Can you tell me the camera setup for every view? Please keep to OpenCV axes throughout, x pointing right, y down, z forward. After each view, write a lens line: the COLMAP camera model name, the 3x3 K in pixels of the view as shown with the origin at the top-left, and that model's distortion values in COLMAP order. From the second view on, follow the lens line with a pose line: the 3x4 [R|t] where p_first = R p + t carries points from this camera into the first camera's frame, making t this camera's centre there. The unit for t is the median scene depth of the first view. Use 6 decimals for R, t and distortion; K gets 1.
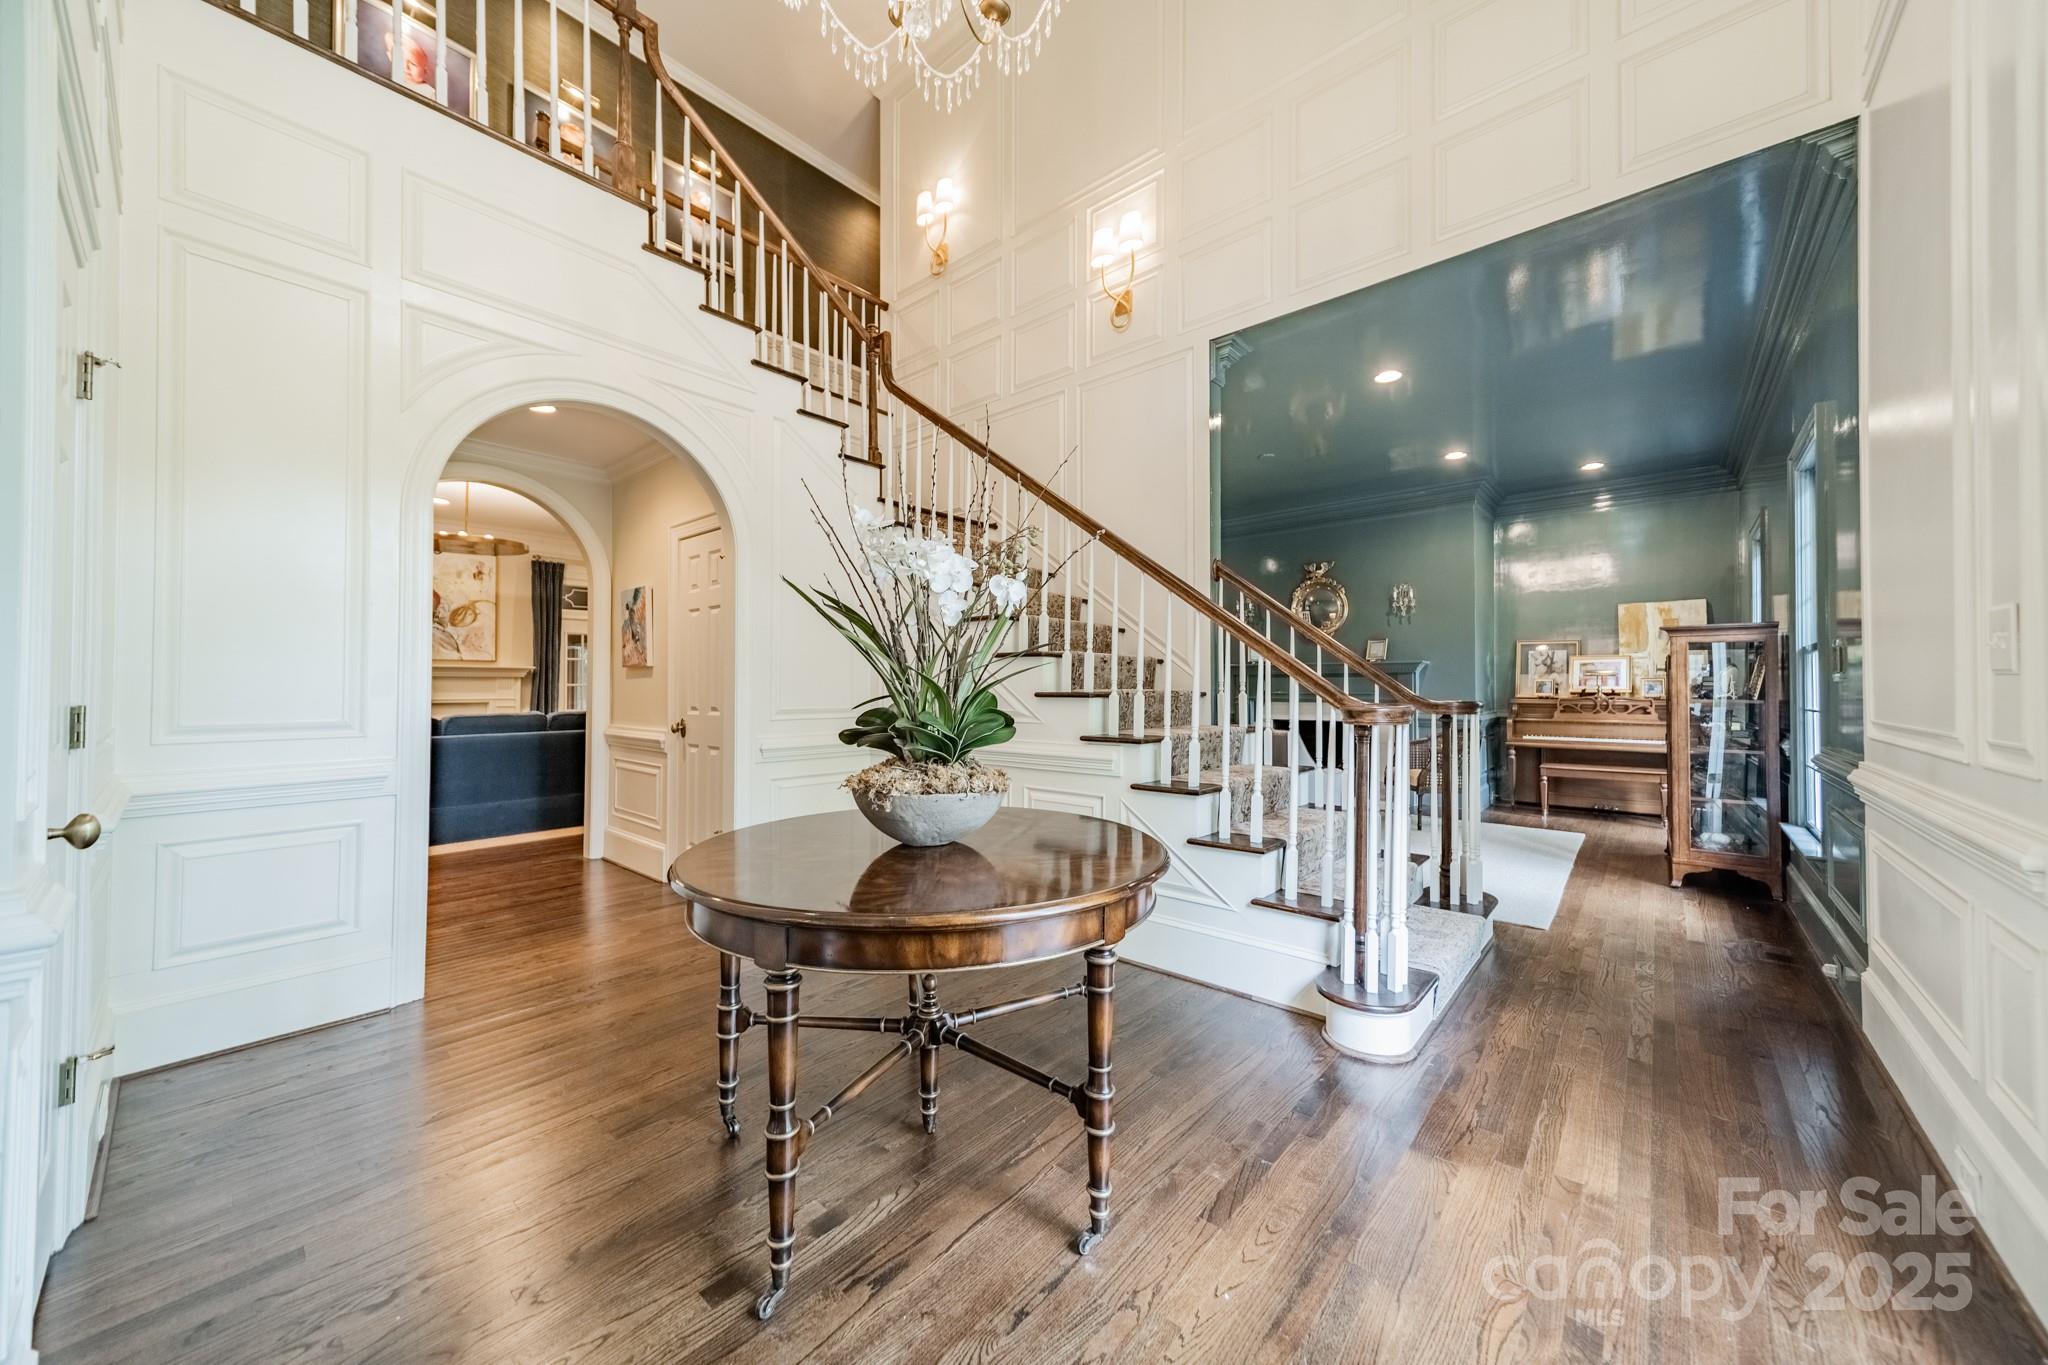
lens RADIAL K [[726.7, 0, 1018.9], [0, 726.7, 673.1], [0, 0, 1]] dist [0.007926, 0.000412]
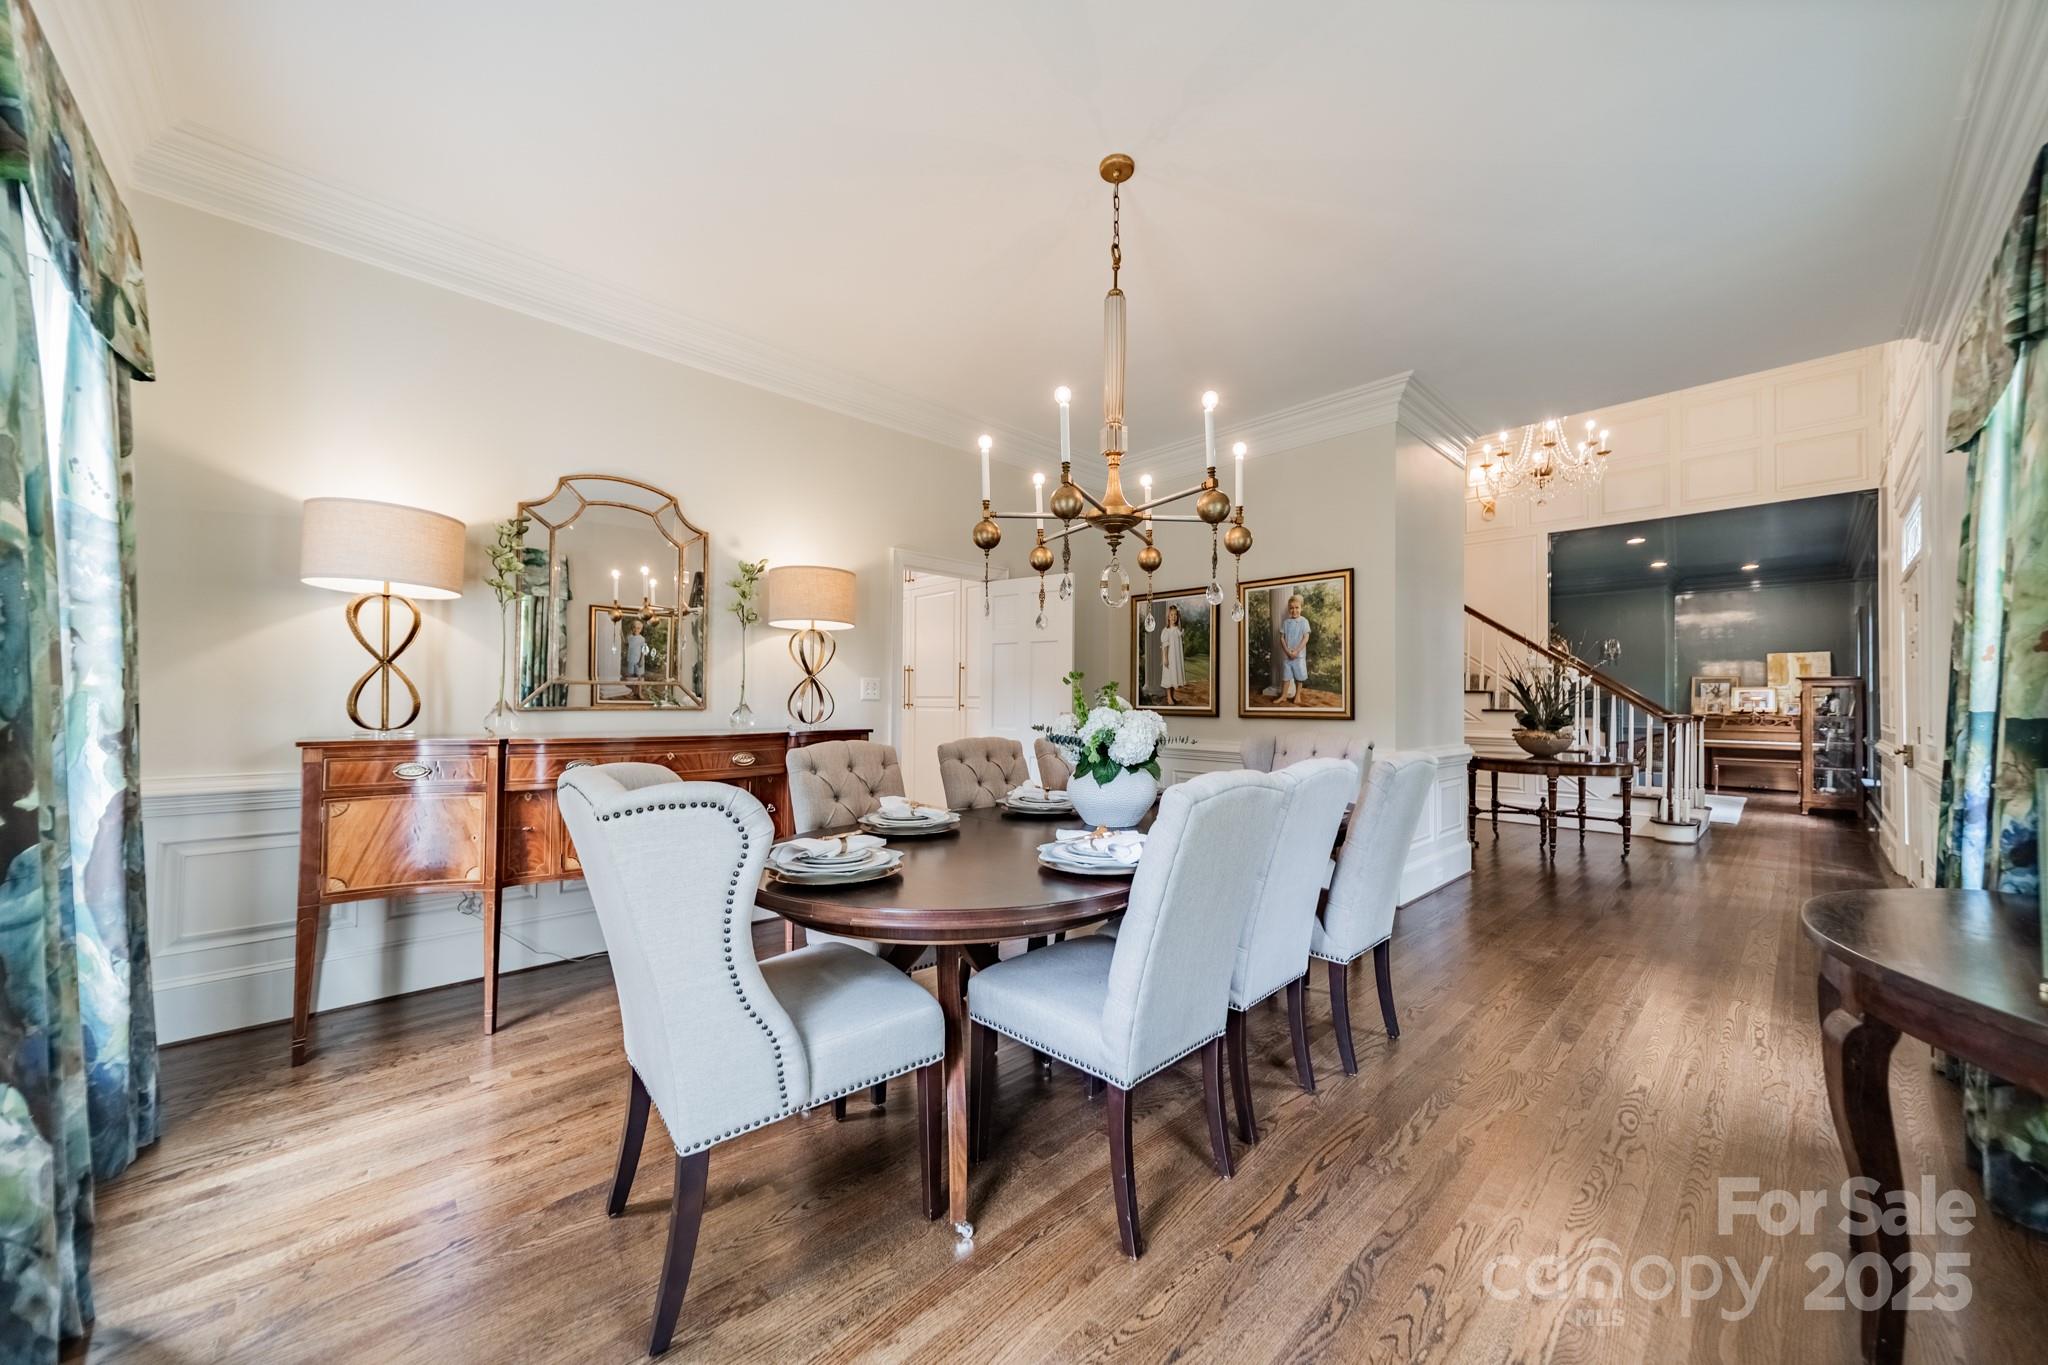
lens RADIAL K [[726.7, 0, 1043.9], [0, 726.7, 687.2], [0, 0, 1]] dist [0.007926, 0.000412]
pose [[0.996745, 0.001133, -0.080606, -0.597654], [-0.000940, 0.999997, 0.002430, -0.028891], [0.080608, -0.002347, 0.996743, -0.687143]]
